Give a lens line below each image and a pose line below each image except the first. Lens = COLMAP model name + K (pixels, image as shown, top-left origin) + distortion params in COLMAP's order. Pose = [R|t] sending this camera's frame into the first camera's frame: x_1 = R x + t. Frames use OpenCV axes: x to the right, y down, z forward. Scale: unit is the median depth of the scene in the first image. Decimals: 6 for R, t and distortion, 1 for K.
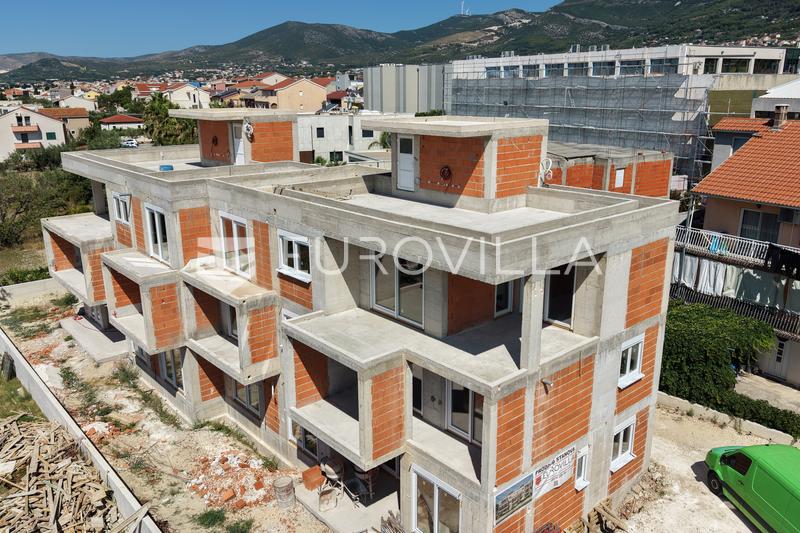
lens RADIAL K [[629.8, 0, 397.8], [0, 629.8, 264.6], [0, 0, 1]] dist [0.059658, -0.071172]
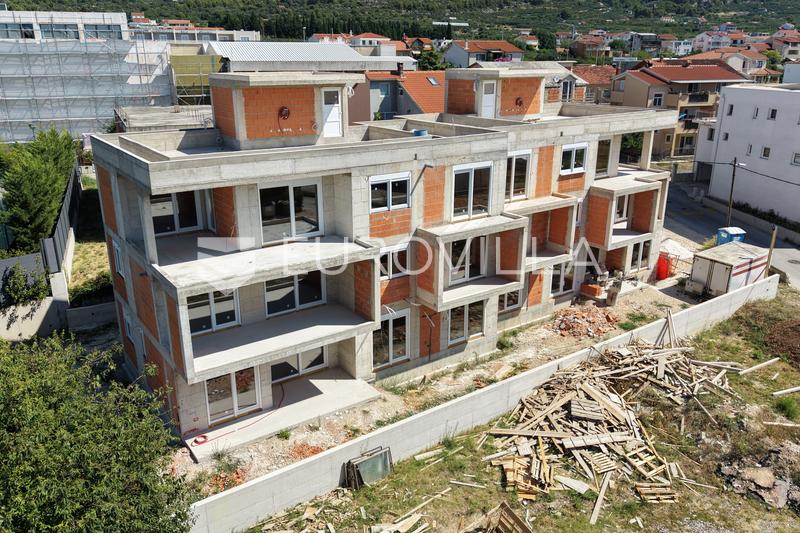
lens RADIAL K [[629.8, 0, 397.8], [0, 629.8, 264.6], [0, 0, 1]] dist [0.059658, -0.071172]
pose [[0.108589, -0.310355, 0.944398, -1.472032], [0.271351, 0.923192, 0.272186, -0.263486], [-0.956335, 0.226707, 0.184464, 1.009033]]
